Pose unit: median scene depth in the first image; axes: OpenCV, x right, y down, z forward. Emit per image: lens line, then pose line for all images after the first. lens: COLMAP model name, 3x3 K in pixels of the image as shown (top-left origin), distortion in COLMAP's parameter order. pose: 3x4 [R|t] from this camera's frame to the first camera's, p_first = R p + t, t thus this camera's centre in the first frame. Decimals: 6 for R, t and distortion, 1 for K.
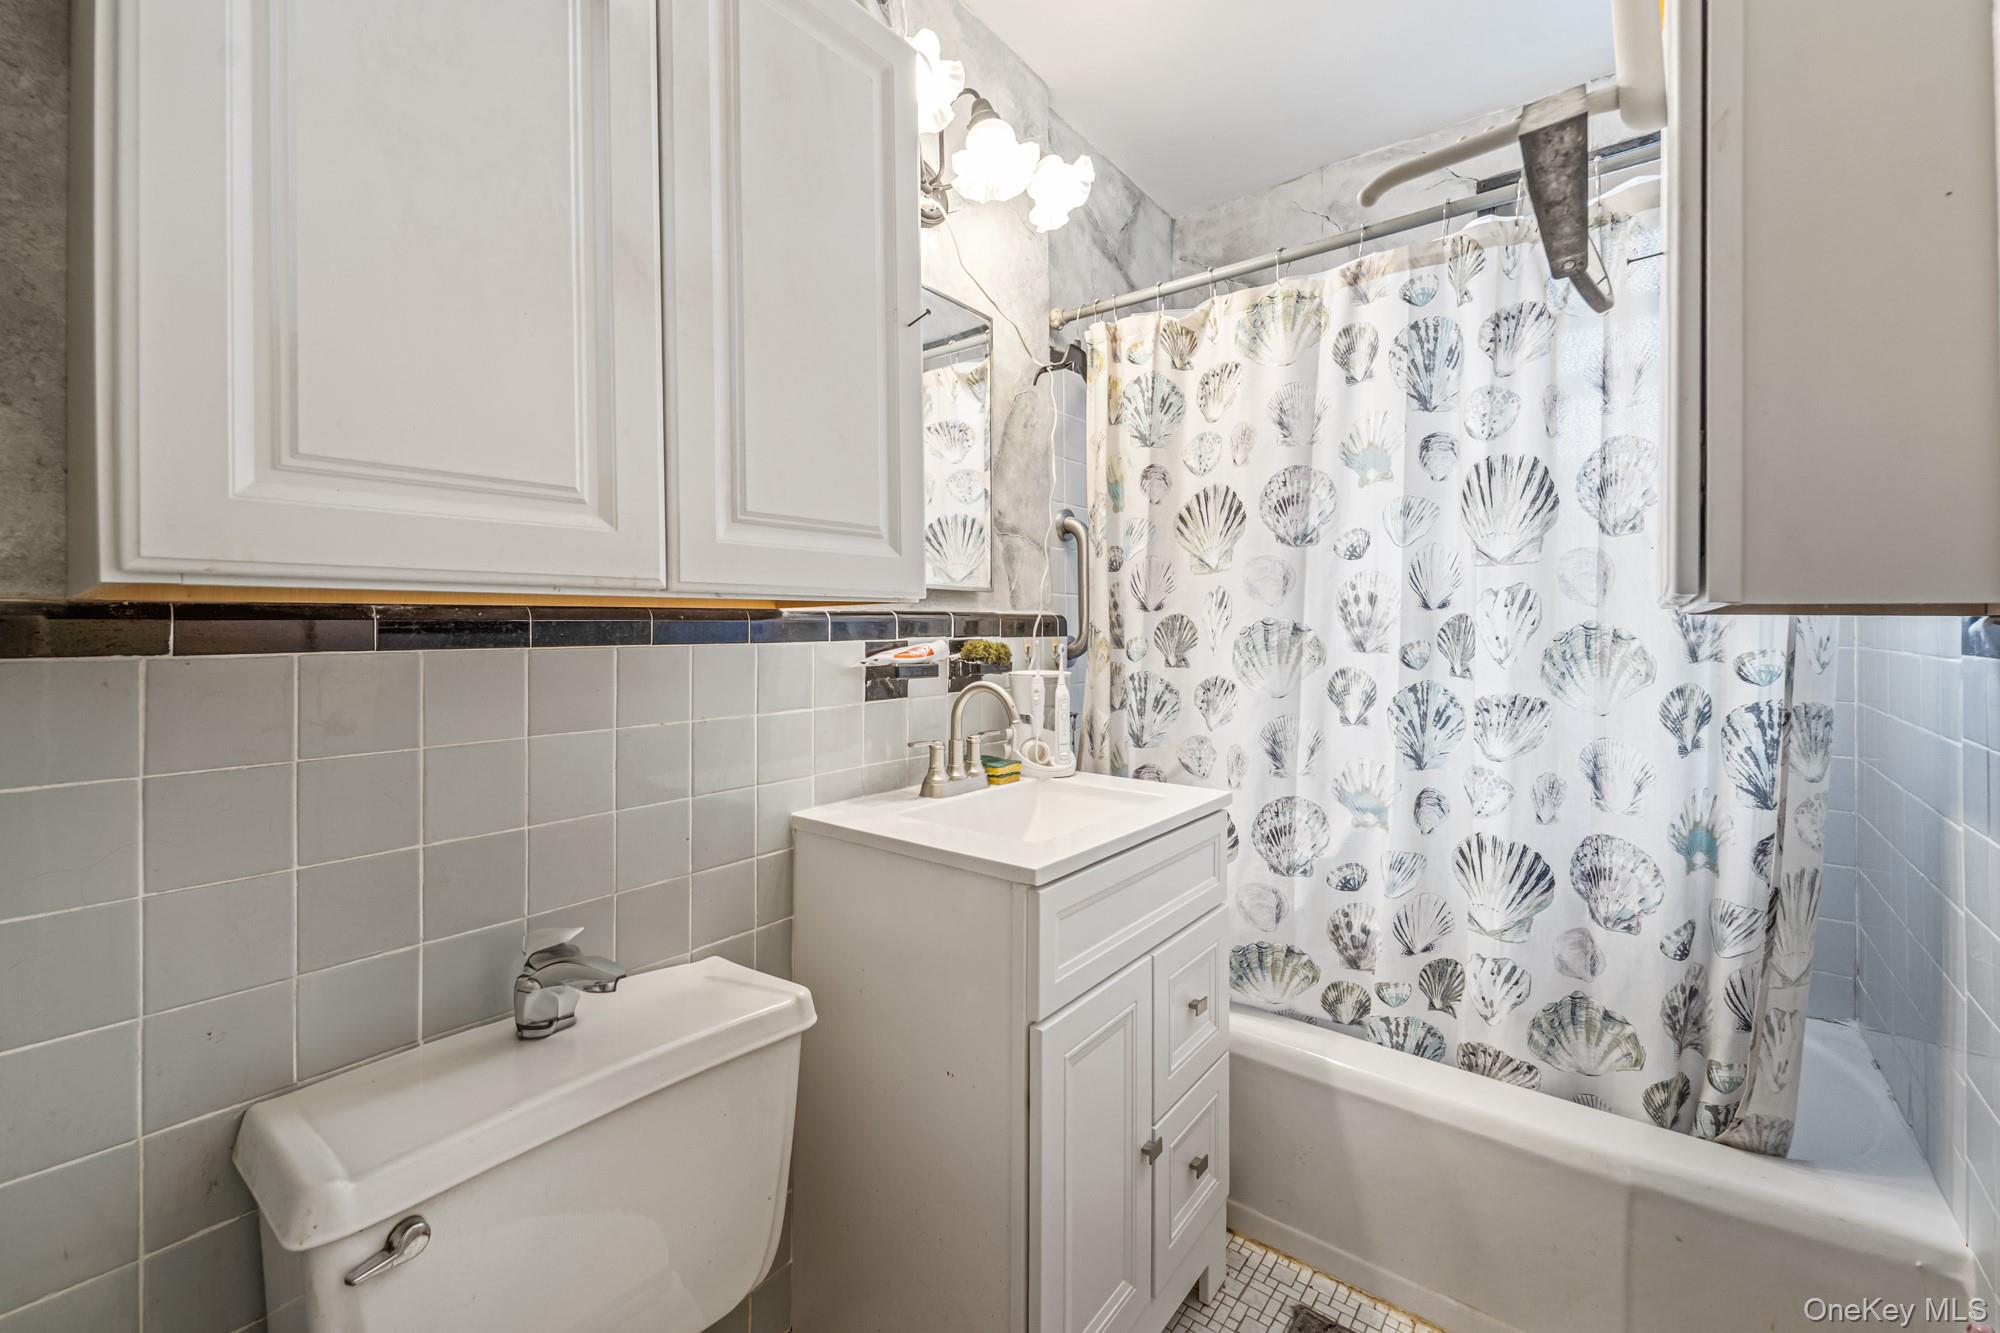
lens RADIAL K [[833.6, 0, 1020.6], [0, 833.6, 631.8], [0, 0, 1]] dist [-0.000176, 0.000006]
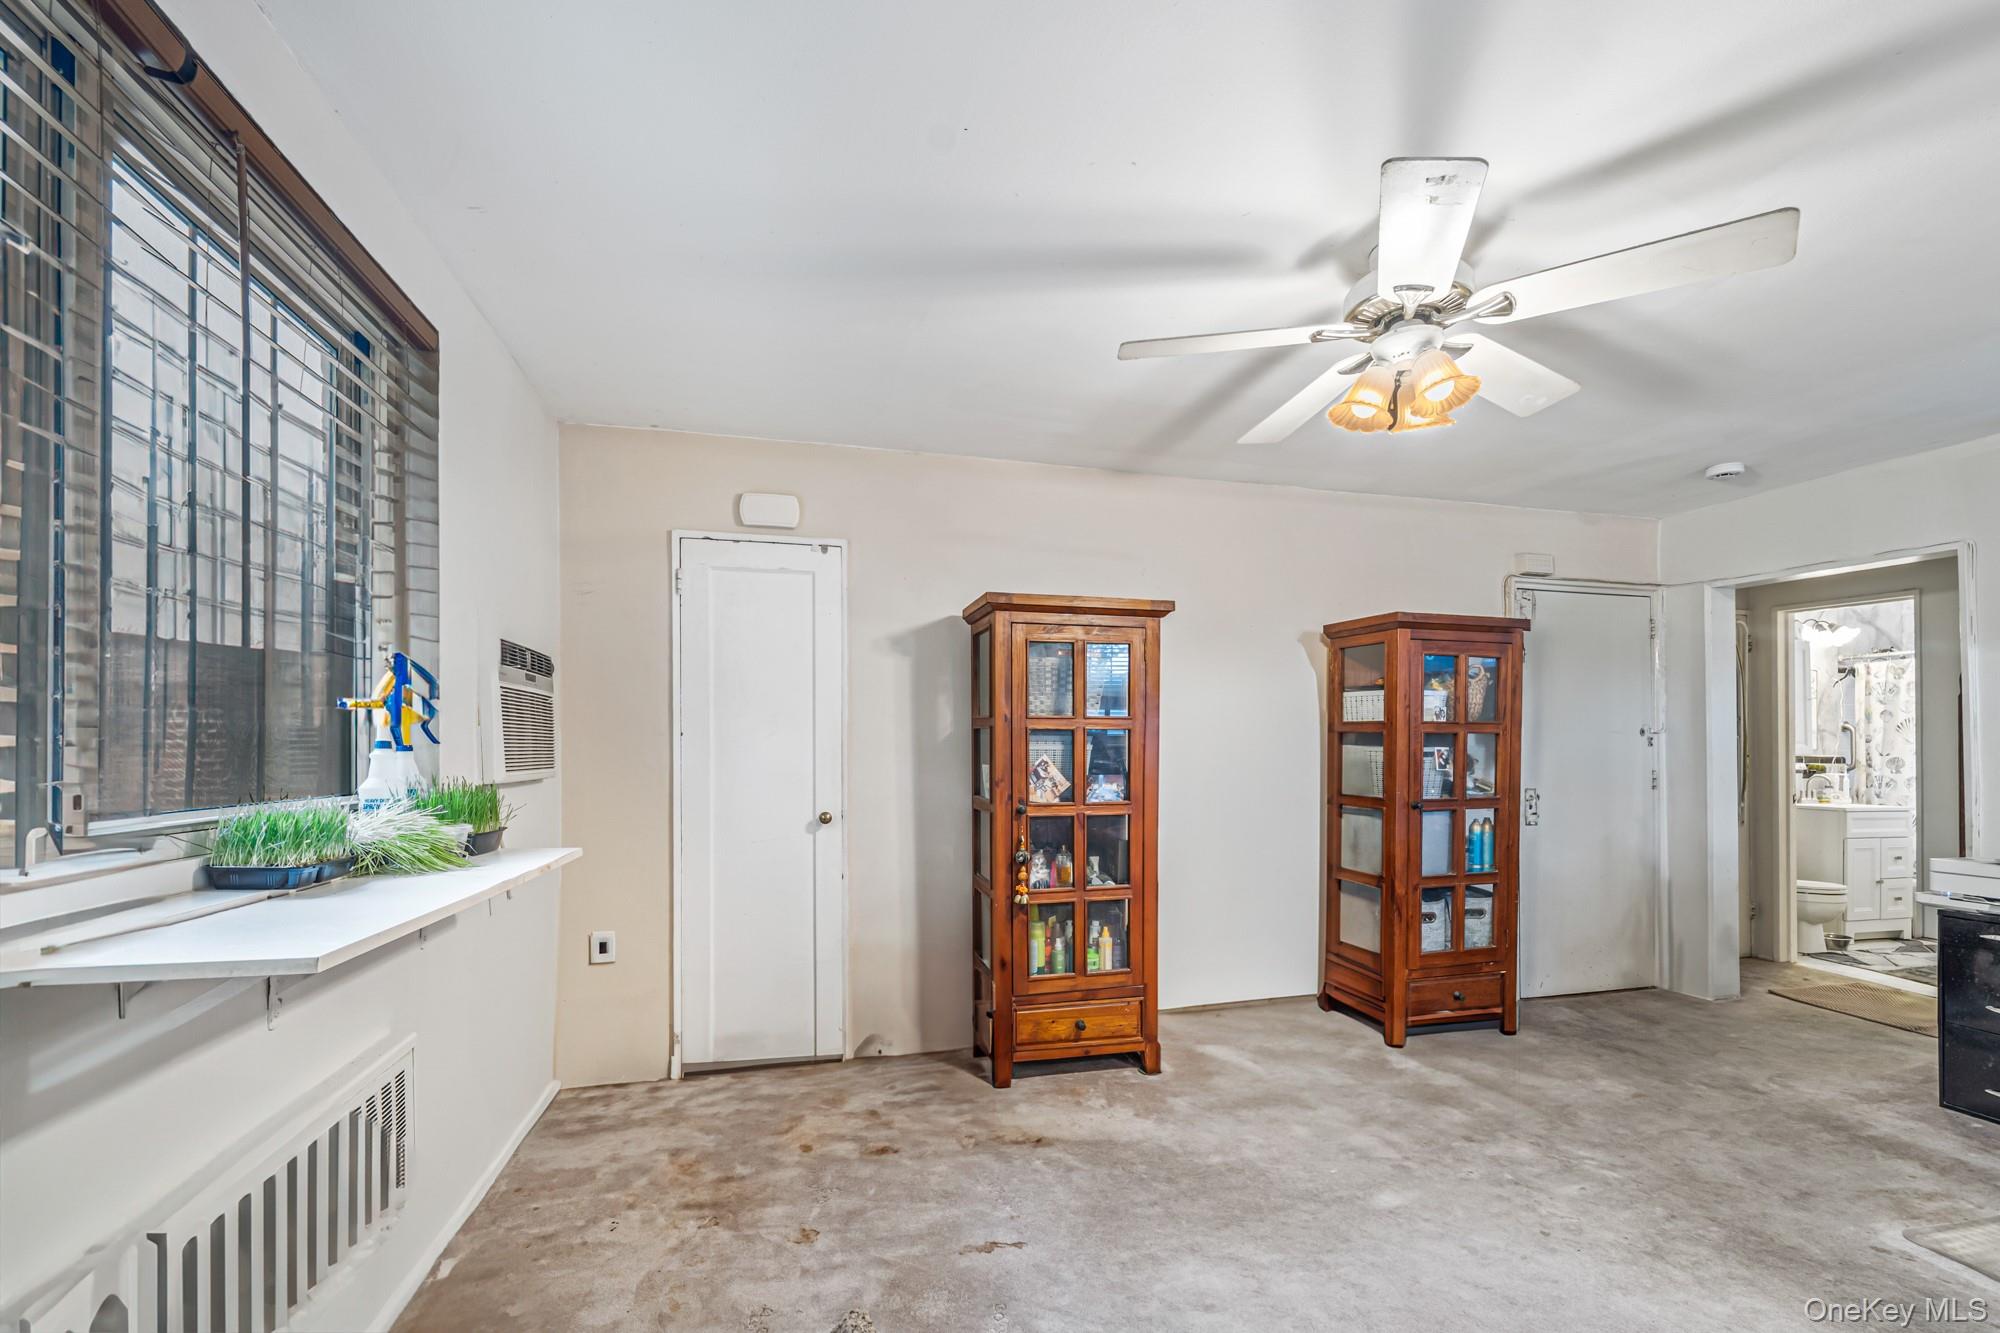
lens RADIAL K [[837.2, 0, 1000.8], [0, 837.2, 750.1], [0, 0, 1]] dist [-0.000135, -0.000150]
pose [[0.769599, 0.002719, -0.638521, -0.390459], [-0.009424, 0.999930, -0.007101, 0.007131], [0.638458, 0.011482, 0.769571, -3.528884]]
